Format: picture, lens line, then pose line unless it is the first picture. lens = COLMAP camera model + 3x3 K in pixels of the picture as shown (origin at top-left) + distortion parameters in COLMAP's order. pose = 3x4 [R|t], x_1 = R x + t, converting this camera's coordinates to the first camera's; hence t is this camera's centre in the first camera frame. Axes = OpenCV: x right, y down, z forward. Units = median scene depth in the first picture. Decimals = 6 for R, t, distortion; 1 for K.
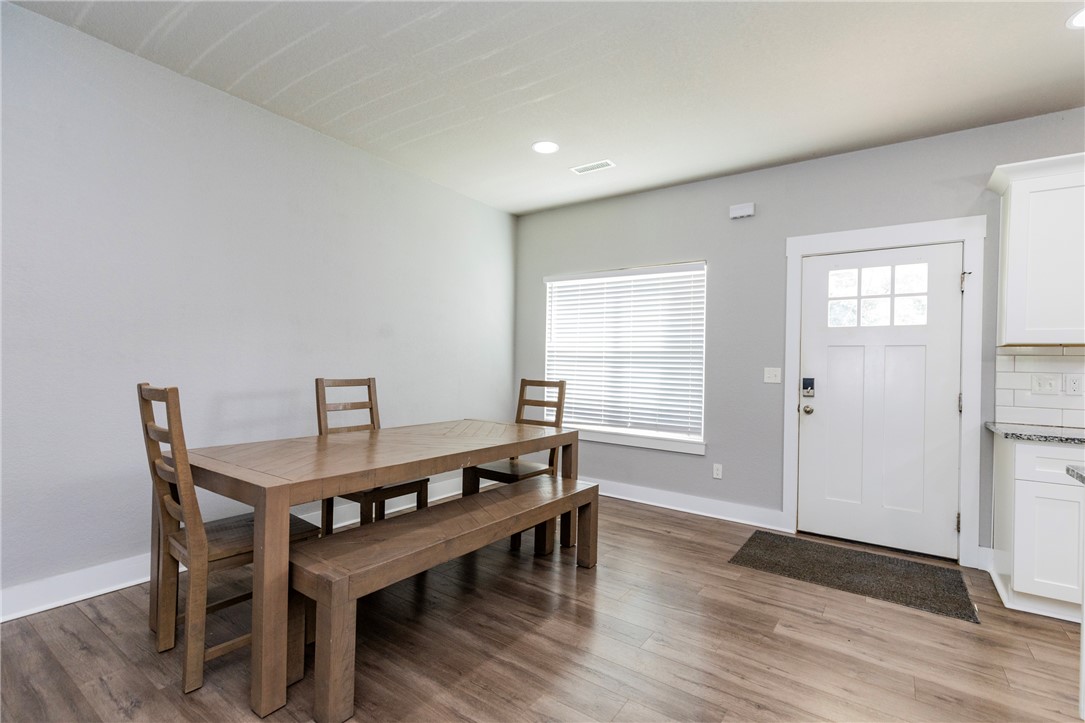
lens RADIAL K [[495.0, 0, 543.3], [0, 495.0, 364.9], [0, 0, 1]] dist [0.002424, 0.000154]
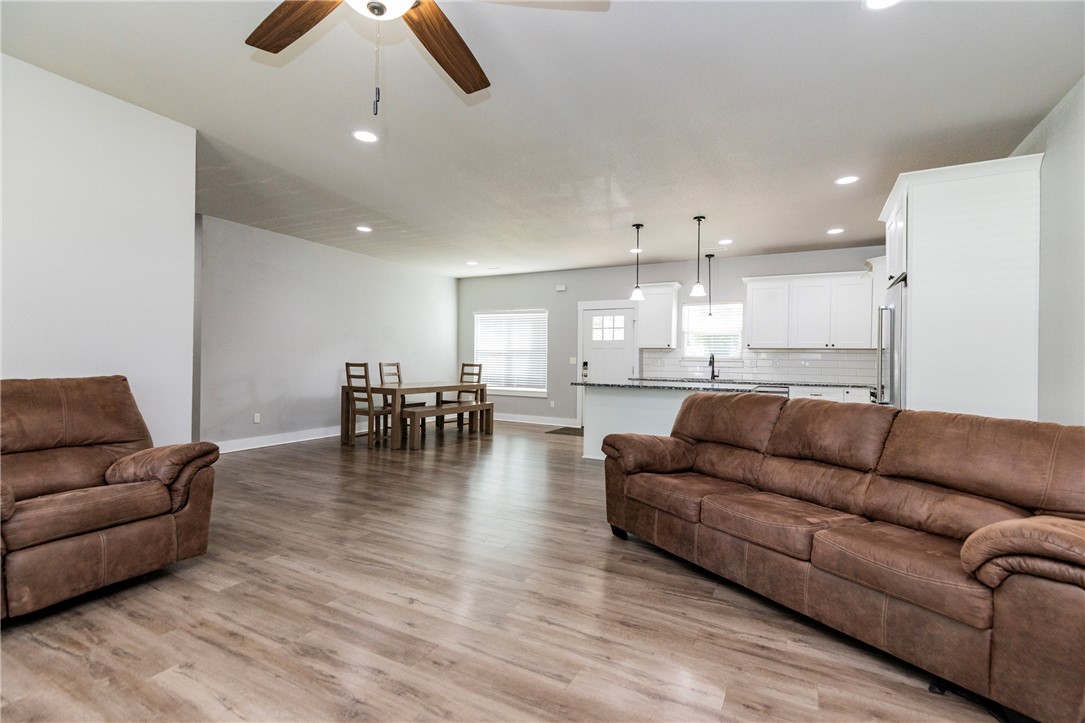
lens RADIAL K [[489.3, 0, 549.3], [0, 489.3, 362.1], [0, 0, 1]] dist [0.008423, 0.000675]
pose [[0.990196, -0.008245, 0.139440, 0.037891], [0.007688, 0.999960, 0.004534, 0.016667], [-0.139472, -0.003417, 0.990220, -1.288835]]
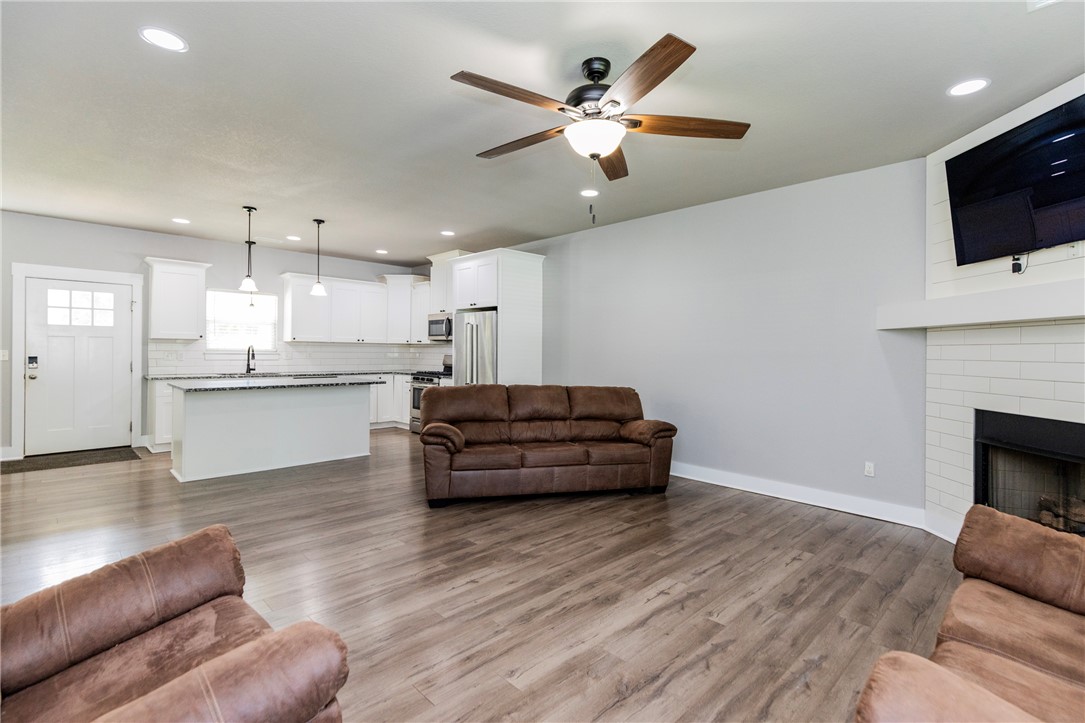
lens RADIAL K [[504.4, 0, 560.3], [0, 504.4, 350.5], [0, 0, 1]] dist [0.005315, 0.001022]
pose [[0.159997, -0.020835, 0.986898, -0.772976], [-0.008568, 0.999710, 0.022494, -0.042152], [-0.987080, -0.012054, 0.159773, -0.889765]]
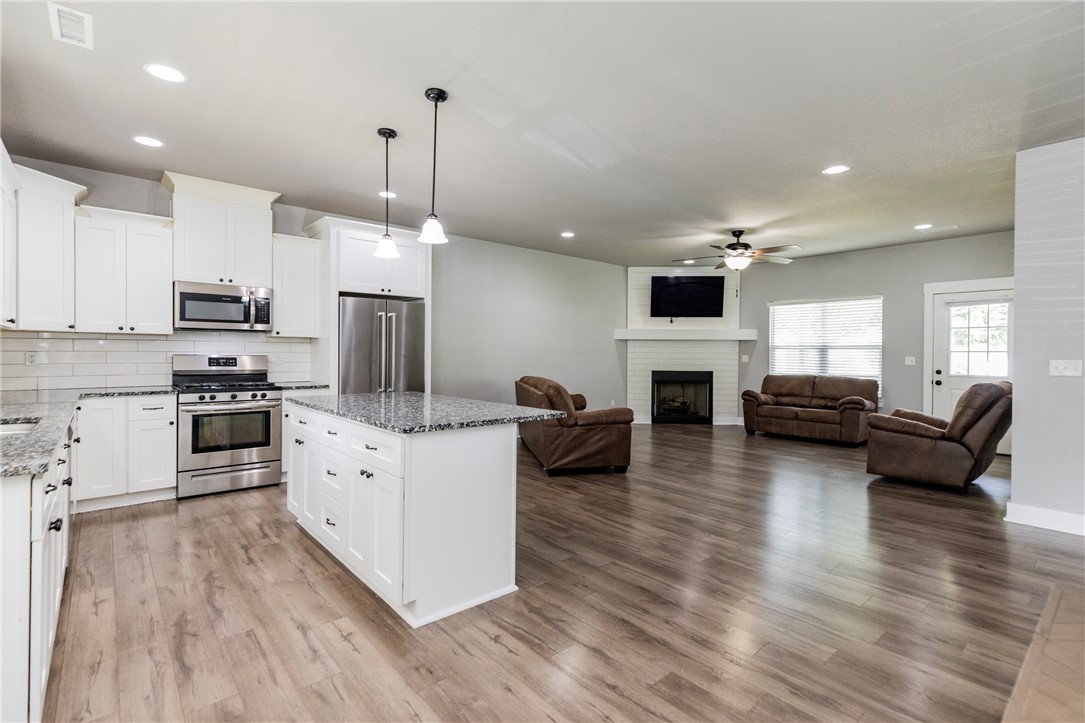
lens RADIAL K [[503.9, 0, 547.6], [0, 503.9, 353.0], [0, 0, 1]] dist [0.004444, 0.000158]
pose [[-0.972197, -0.032749, 0.231865, 0.168161], [-0.032020, 0.999463, 0.006907, -0.008940], [-0.231967, -0.000709, -0.972723, 1.002461]]
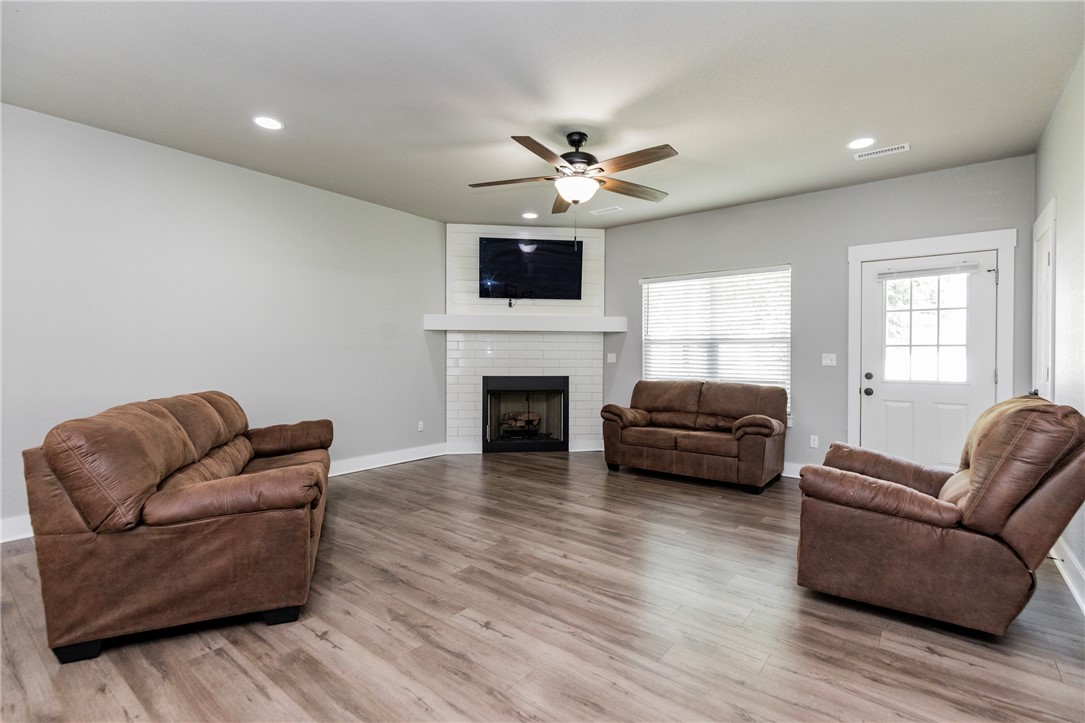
lens RADIAL K [[498.3, 0, 549.6], [0, 498.3, 356.0], [0, 0, 1]] dist [0.007430, 0.000083]
pose [[-0.998564, -0.030142, 0.044286, -0.052469], [-0.030084, 0.999545, 0.001975, -0.000144], [-0.044325, 0.000640, -0.999017, 0.161757]]
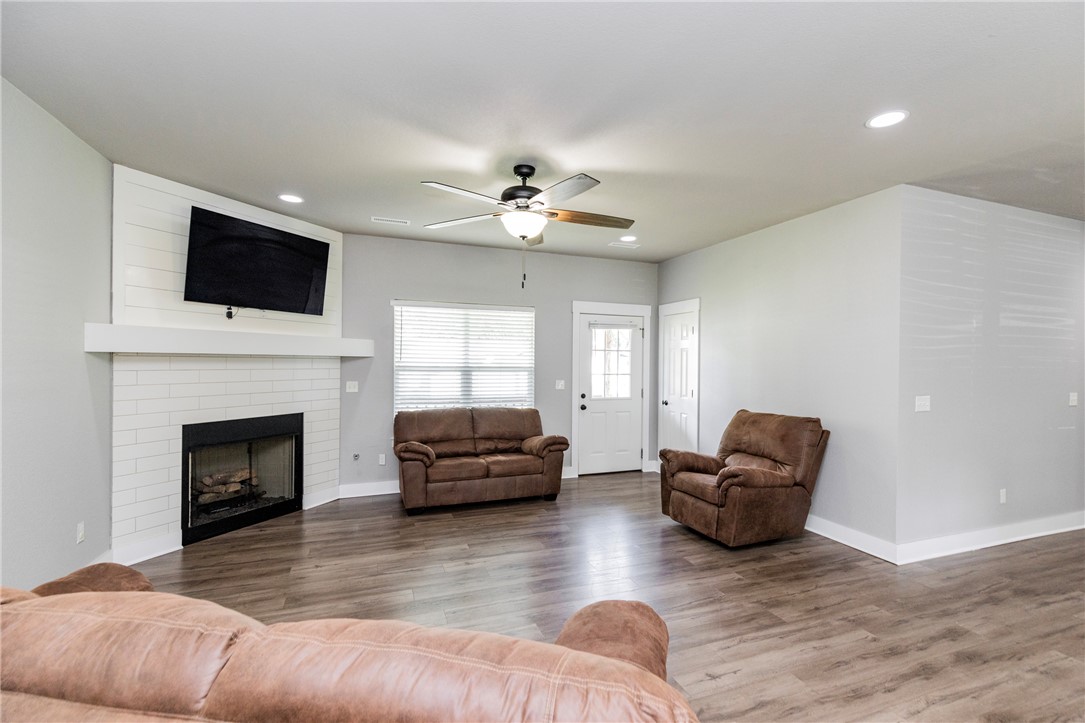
lens RADIAL K [[492.2, 0, 553.2], [0, 492.2, 364.3], [0, 0, 1]] dist [0.012294, 0.000094]
pose [[-0.550747, -0.026740, -0.834244, 0.681085], [-0.022137, 0.999603, -0.017426, -0.049712], [0.834378, 0.008870, -0.551121, -0.263795]]
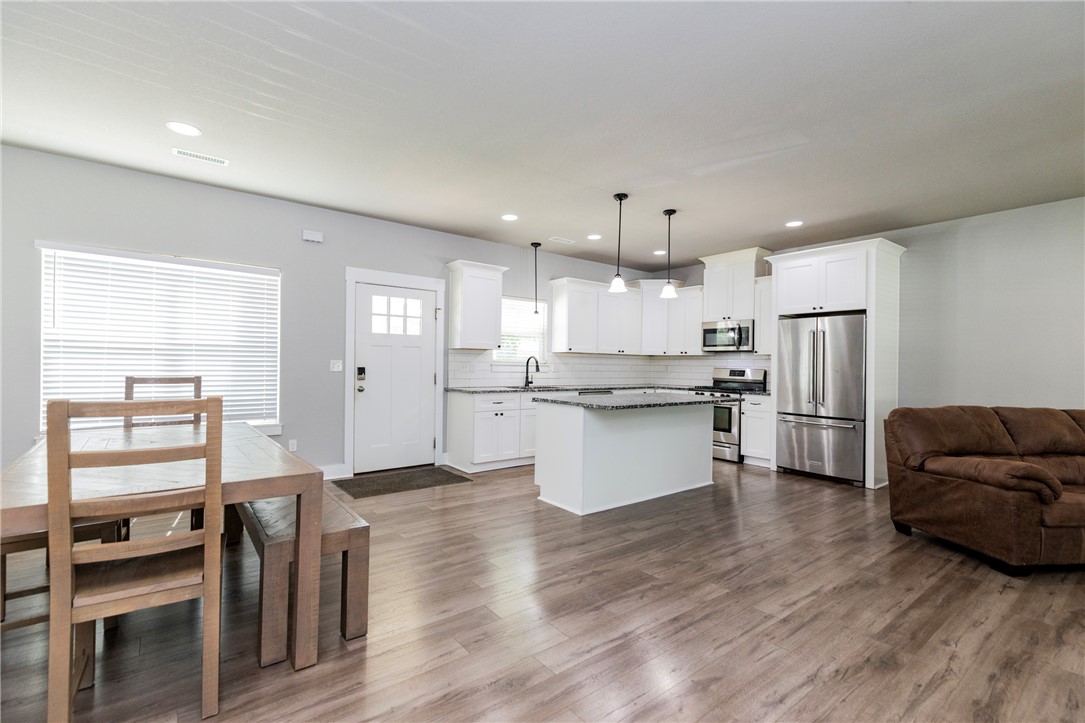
lens RADIAL K [[492.2, 0, 553.2], [0, 492.2, 364.3], [0, 0, 1]] dist [0.012294, 0.000094]
pose [[0.276400, -0.020031, 0.960834, -0.696717], [-0.009602, 0.999675, 0.023602, -0.021250], [-0.960995, -0.015750, 0.276118, 0.060535]]
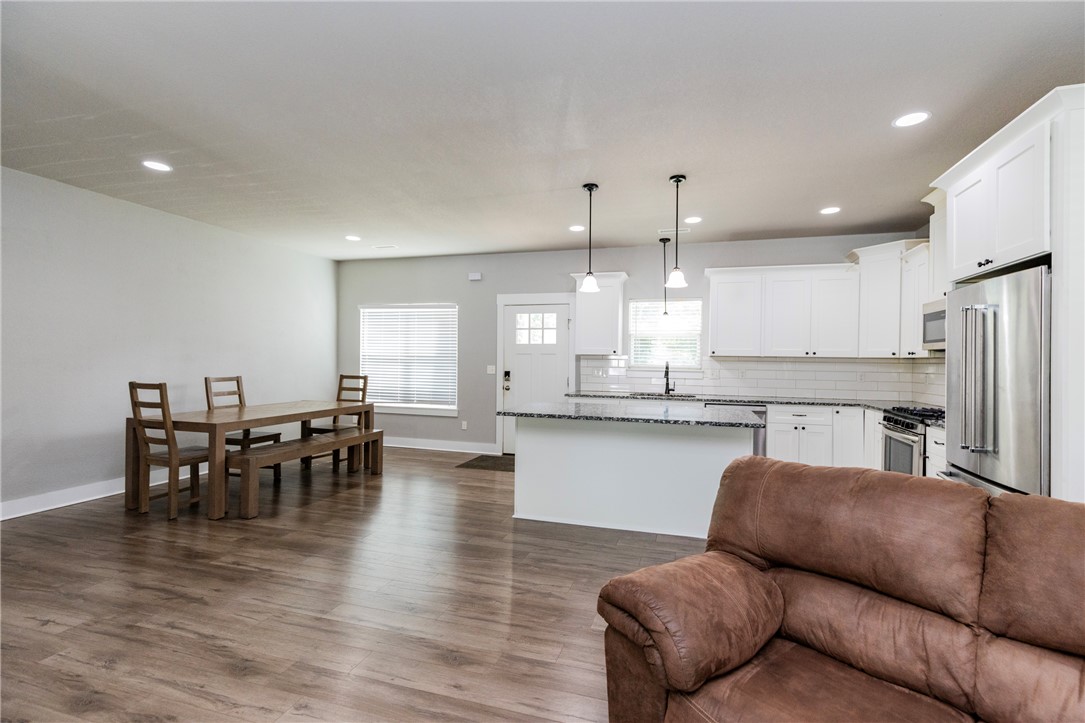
lens RADIAL K [[489.3, 0, 549.3], [0, 489.3, 362.1], [0, 0, 1]] dist [0.008423, 0.000675]
pose [[0.945966, -0.012330, 0.324030, 0.089129], [0.008905, 0.999888, 0.012050, -0.027576], [-0.324143, -0.008514, 0.945970, -0.788616]]
